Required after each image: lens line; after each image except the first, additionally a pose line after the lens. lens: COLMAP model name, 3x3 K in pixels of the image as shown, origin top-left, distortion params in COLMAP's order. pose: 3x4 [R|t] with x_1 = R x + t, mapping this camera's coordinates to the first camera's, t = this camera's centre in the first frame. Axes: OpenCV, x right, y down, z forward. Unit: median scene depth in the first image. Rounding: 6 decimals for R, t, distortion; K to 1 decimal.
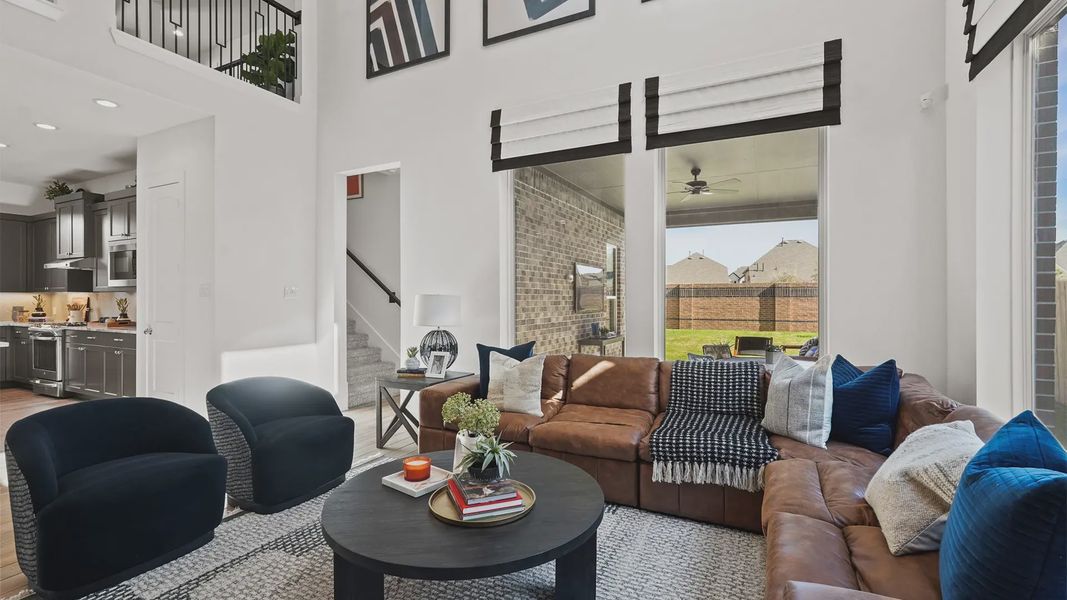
lens RADIAL K [[472.5, 0, 535.4], [0, 472.5, 299.5], [0, 0, 1]] dist [-0.001501, 0.001553]
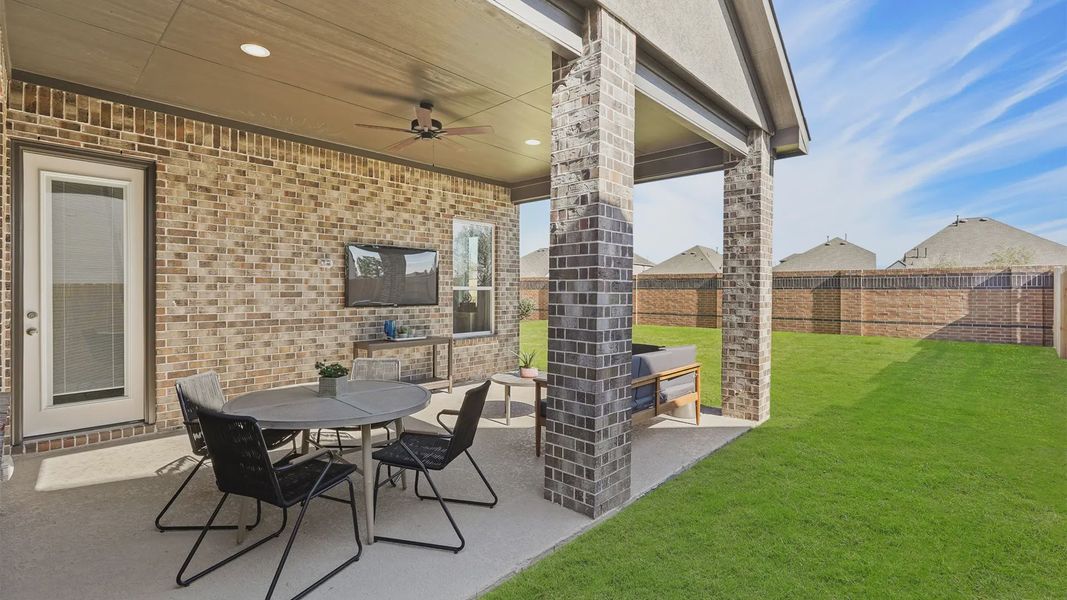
lens RADIAL K [[472.5, 0, 532.5], [0, 472.5, 295.7], [0, 0, 1]] dist [-0.001501, 0.001553]
pose [[0.959225, 0.005497, -0.282591, 0.461010], [-0.003227, 0.999959, 0.008497, 0.001013], [0.282626, -0.007239, 0.959203, 0.248694]]
